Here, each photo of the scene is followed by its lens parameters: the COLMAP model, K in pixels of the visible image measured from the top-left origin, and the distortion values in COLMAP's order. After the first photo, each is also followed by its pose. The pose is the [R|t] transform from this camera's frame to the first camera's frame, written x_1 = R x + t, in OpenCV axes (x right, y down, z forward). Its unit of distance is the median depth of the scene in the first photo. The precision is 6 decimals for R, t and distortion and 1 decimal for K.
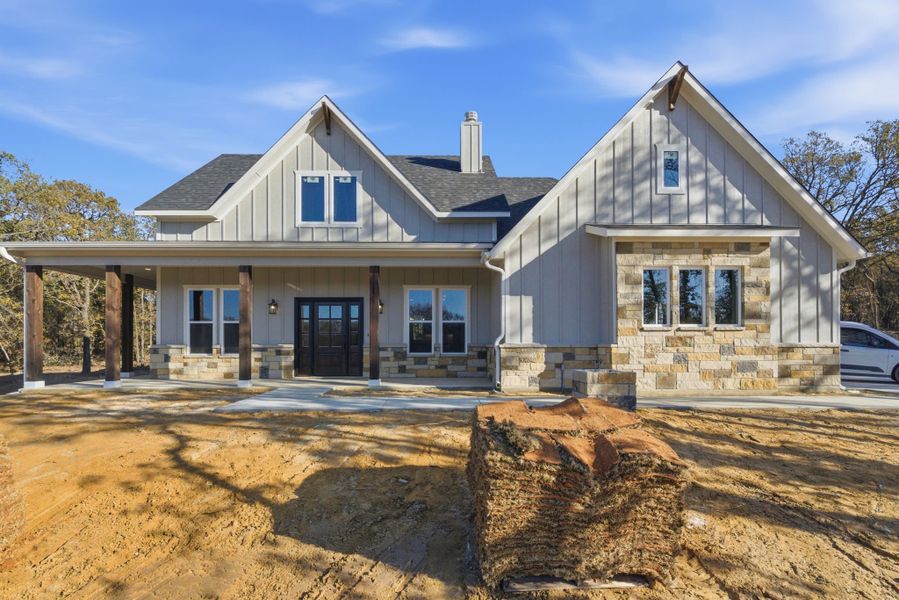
lens RADIAL K [[400.3, 0, 448.4], [0, 400.3, 344.7], [0, 0, 1]] dist [-0.000708, -0.000145]
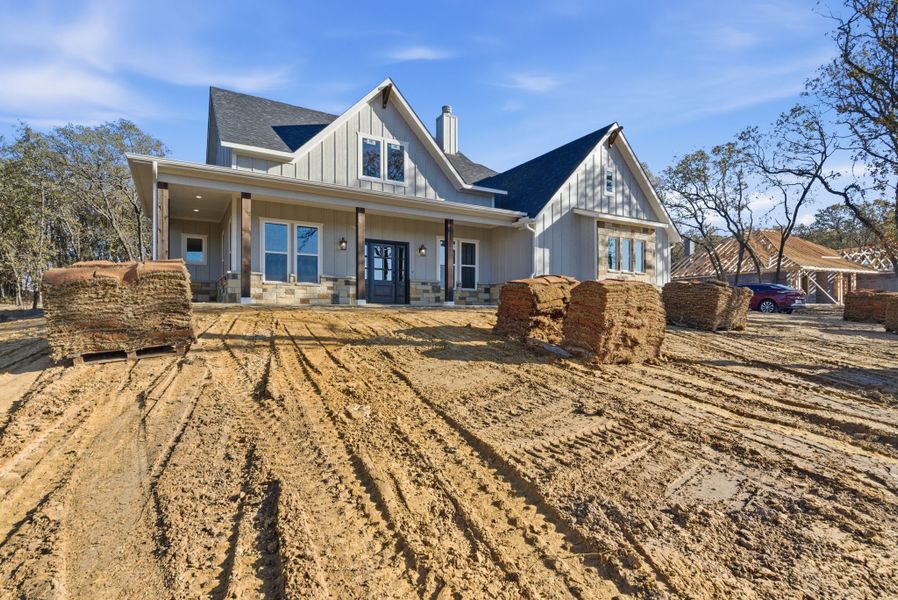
lens RADIAL K [[408.3, 0, 444.5], [0, 408.3, 303.8], [0, 0, 1]] dist [0.011845, -0.000452]
pose [[0.892647, 0.012635, 0.450579, -0.713195], [-0.003583, 0.999774, -0.020936, 0.106452], [-0.450742, 0.017074, 0.892491, -0.206176]]
